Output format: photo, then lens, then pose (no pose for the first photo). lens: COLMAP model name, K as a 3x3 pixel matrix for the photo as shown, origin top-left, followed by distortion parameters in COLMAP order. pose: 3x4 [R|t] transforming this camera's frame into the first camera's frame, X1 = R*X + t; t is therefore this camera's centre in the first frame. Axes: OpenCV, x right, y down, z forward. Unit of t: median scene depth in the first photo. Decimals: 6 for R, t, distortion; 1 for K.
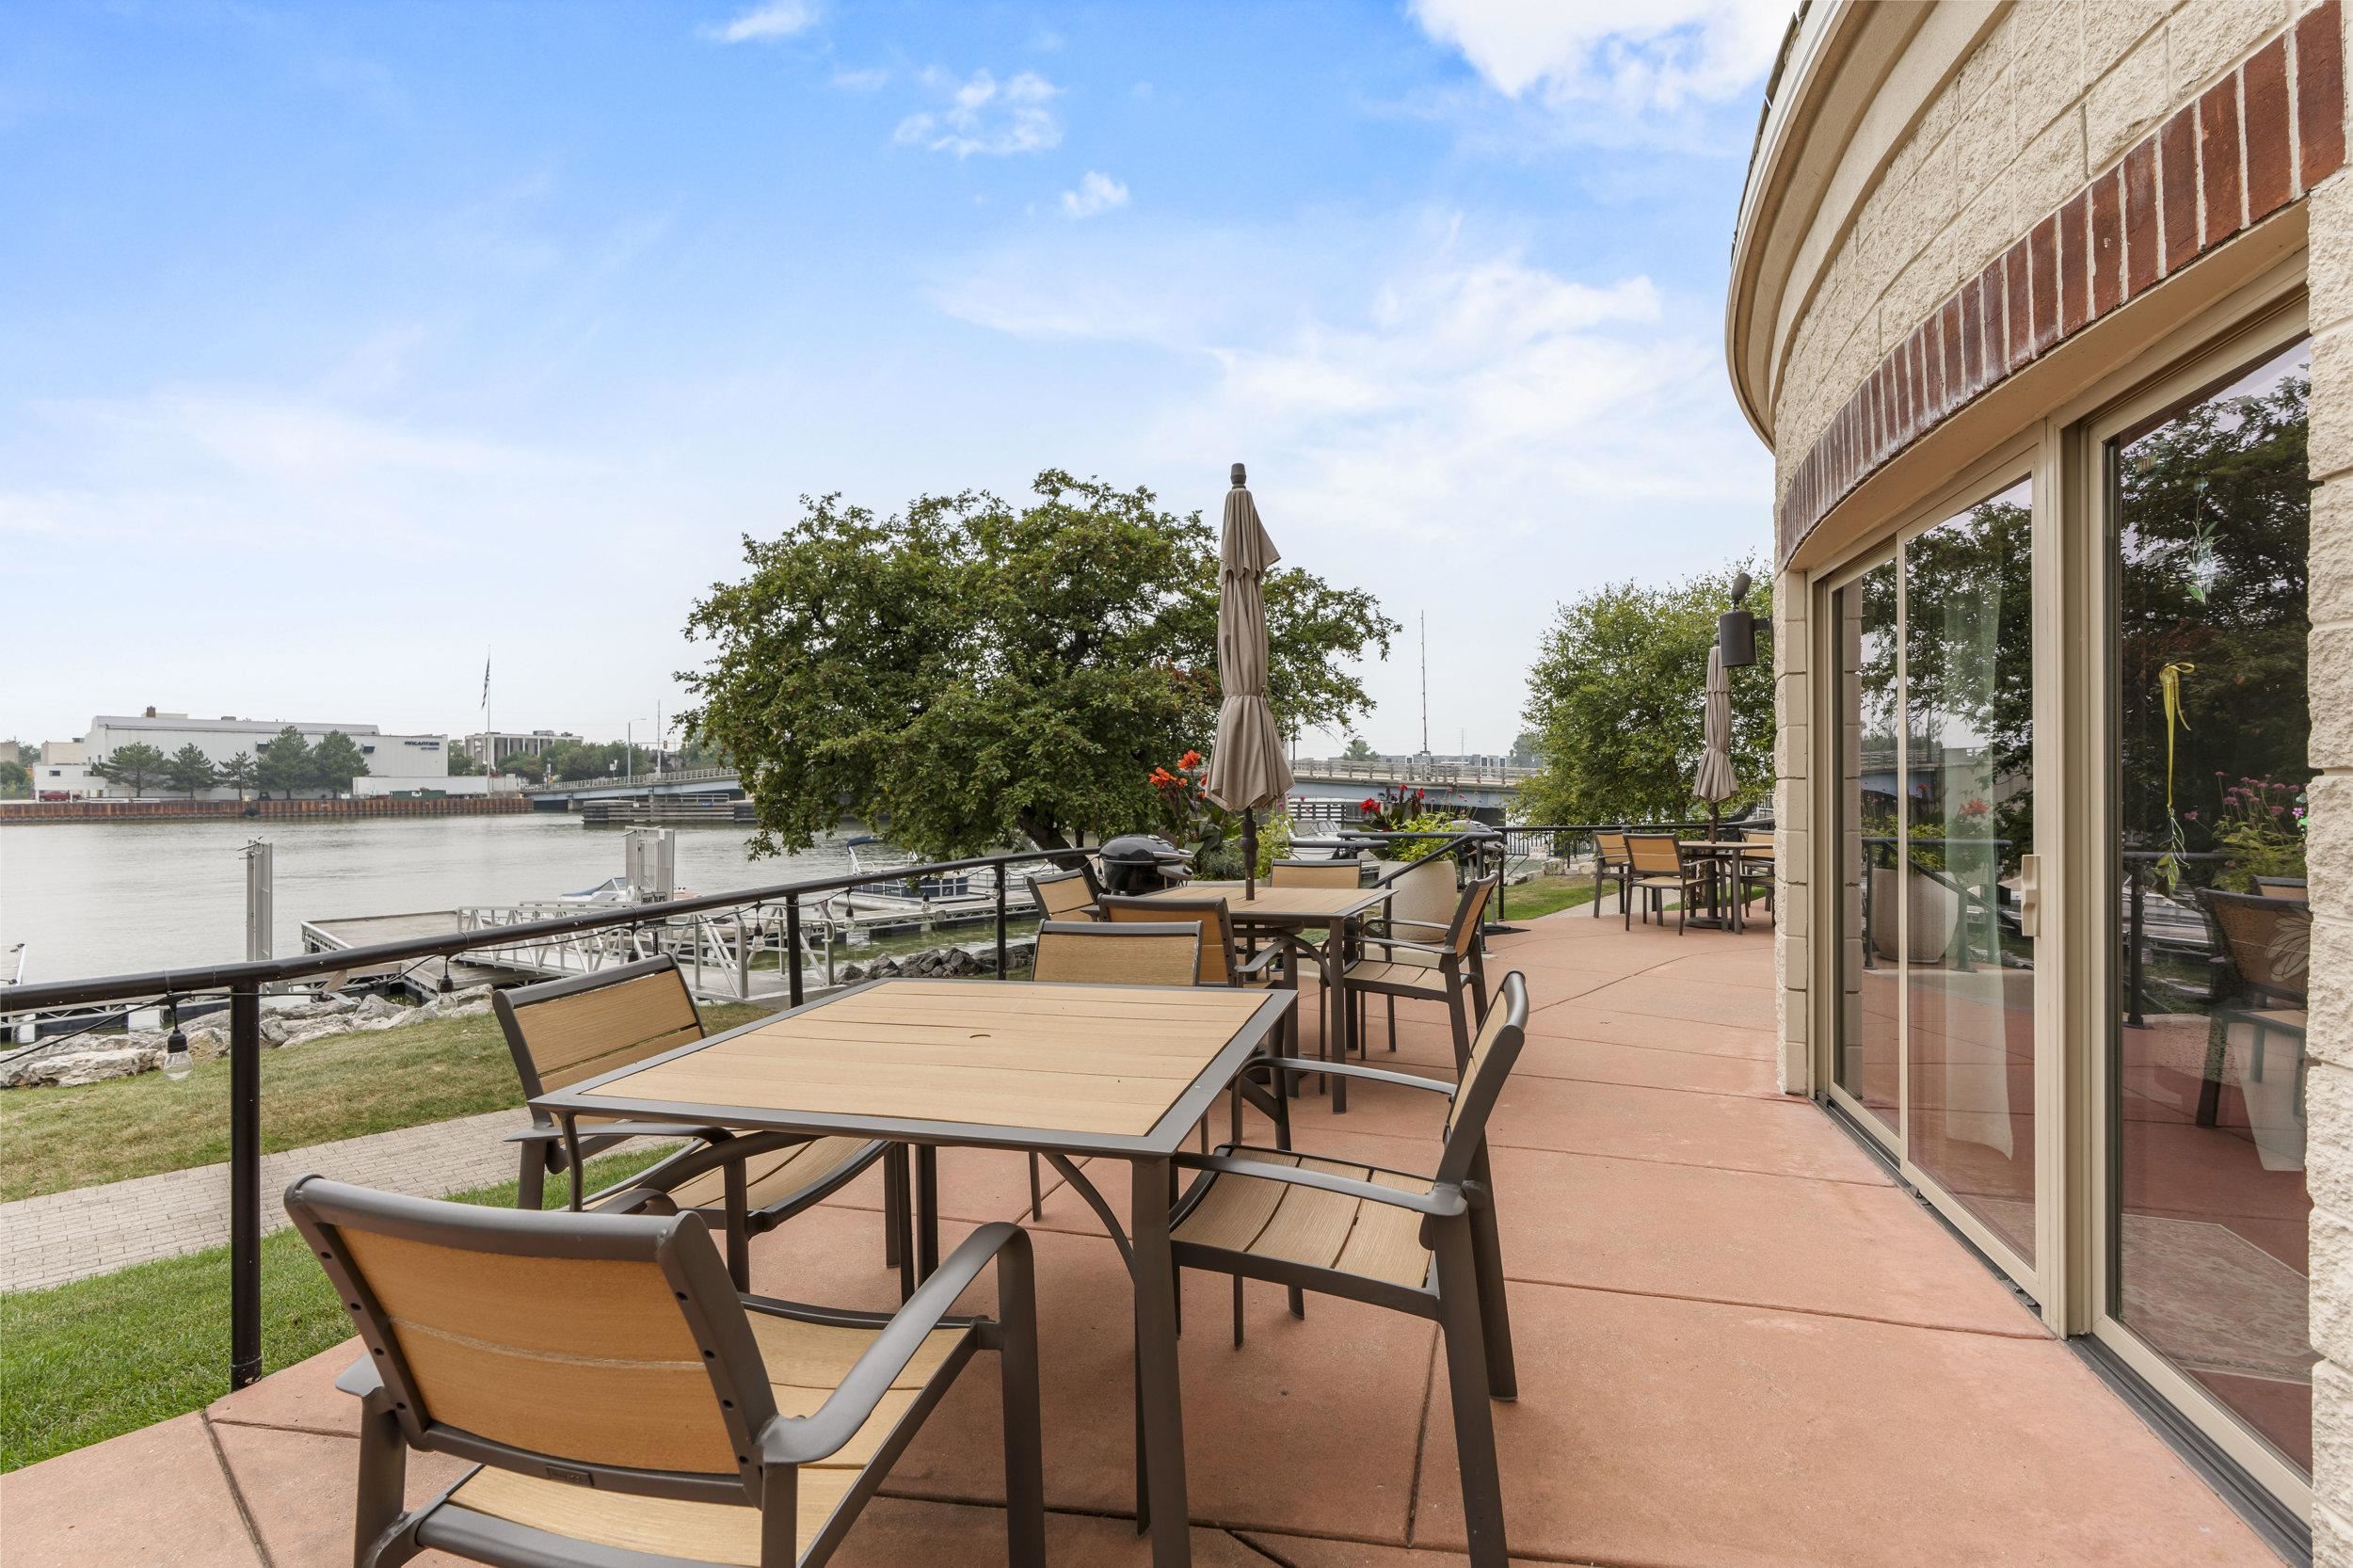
lens RADIAL K [[1071.1, 0, 1161.8], [0, 1071.1, 768.5], [0, 0, 1]] dist [-0.009710, 0.005648]
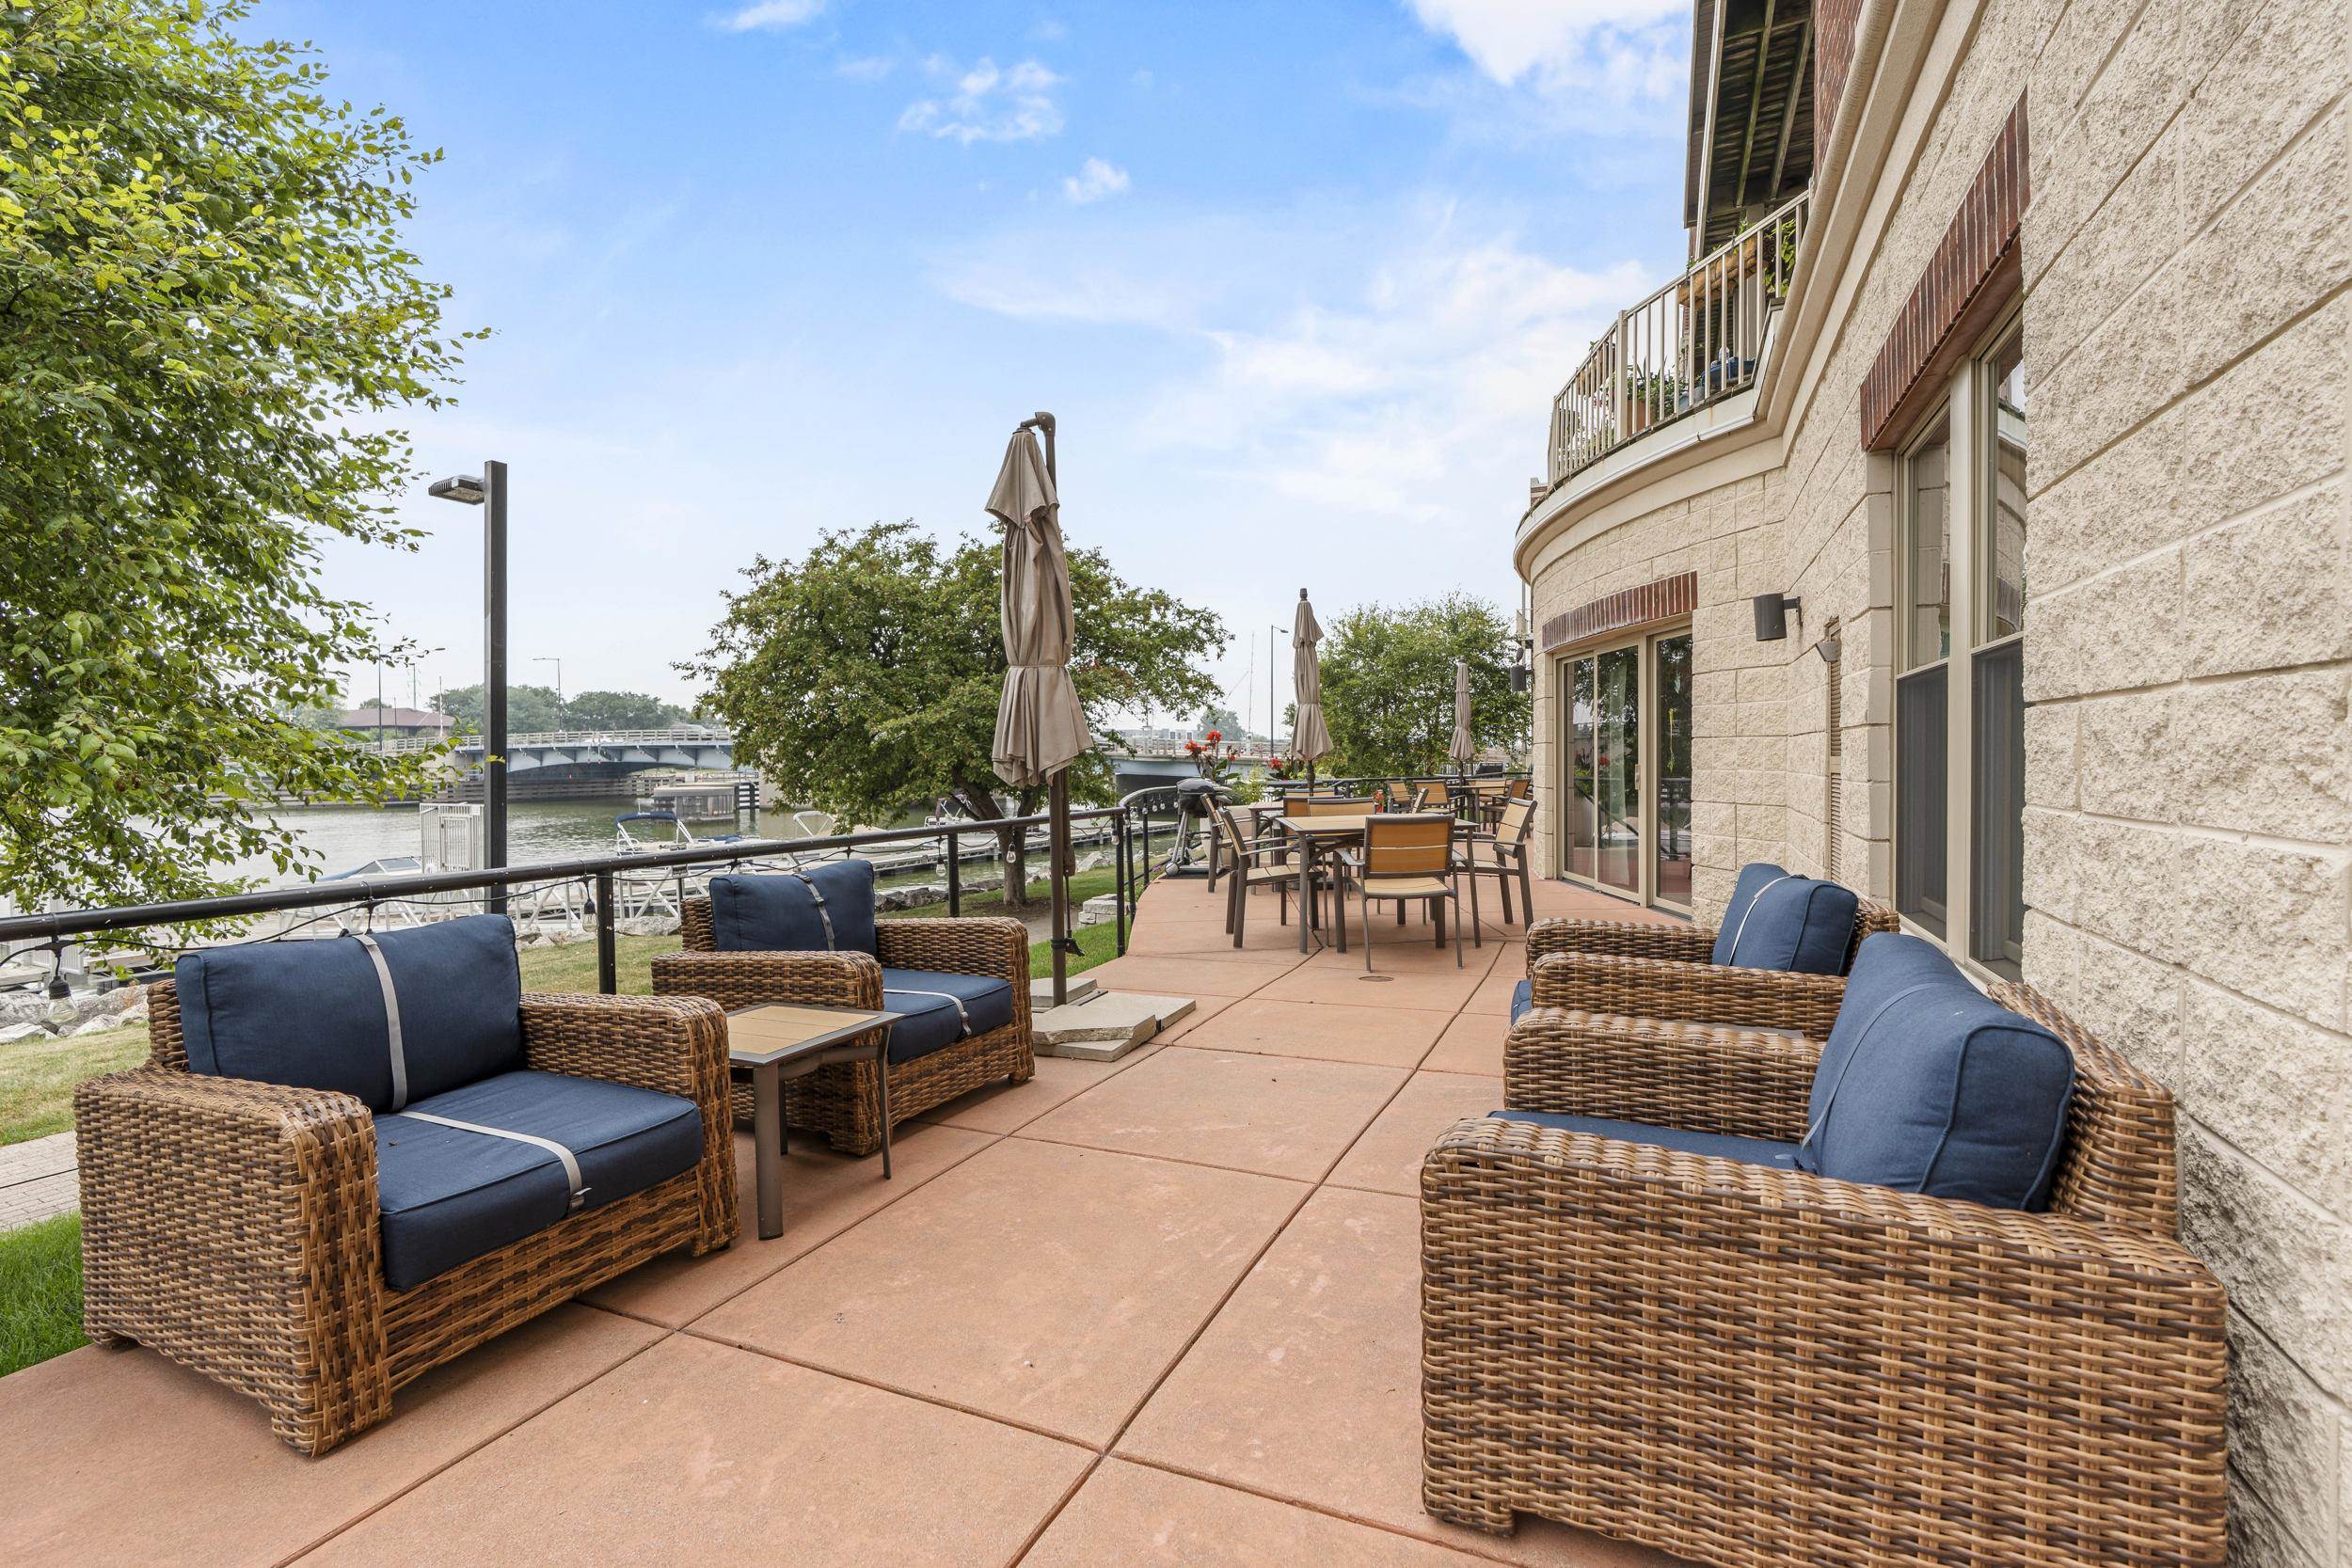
lens RADIAL K [[1070.5, 0, 1161.3], [0, 1070.5, 768.5], [0, 0, 1]] dist [-0.009710, 0.005648]
pose [[0.961487, -0.010518, 0.274648, -0.244479], [0.003908, 0.999690, 0.024602, 0.001532], [-0.274821, -0.022581, 0.961230, -0.287099]]
